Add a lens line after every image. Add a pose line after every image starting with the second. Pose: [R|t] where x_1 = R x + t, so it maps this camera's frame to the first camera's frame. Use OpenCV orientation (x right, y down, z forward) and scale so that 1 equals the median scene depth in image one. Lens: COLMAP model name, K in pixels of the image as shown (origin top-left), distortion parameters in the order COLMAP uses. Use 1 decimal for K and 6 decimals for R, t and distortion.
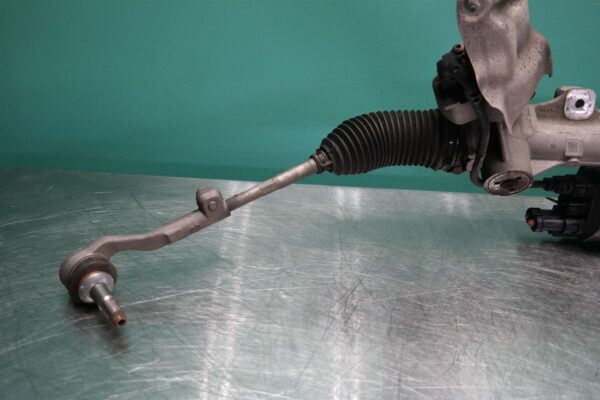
lens RADIAL K [[549.4, 0, 296.3], [0, 549.4, 200.4], [0, 0, 1]] dist [0.021966, -0.005906]
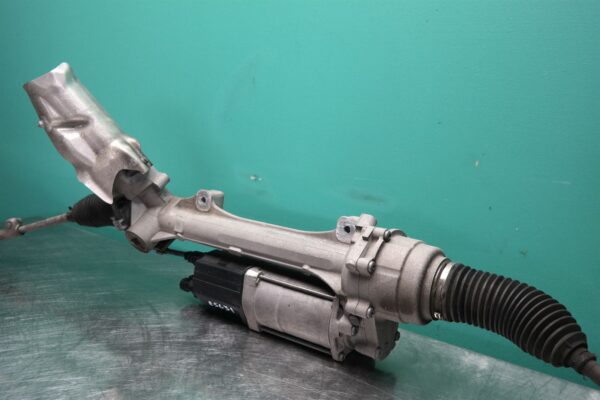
lens RADIAL K [[549.4, 0, 296.3], [0, 549.4, 200.4], [0, 0, 1]] dist [0.021966, -0.005906]
pose [[0.809801, 0.094425, -0.579056, 1.621360], [-0.250639, 0.948048, -0.195920, 0.047500], [0.530473, 0.303790, 0.791397, -0.001986]]
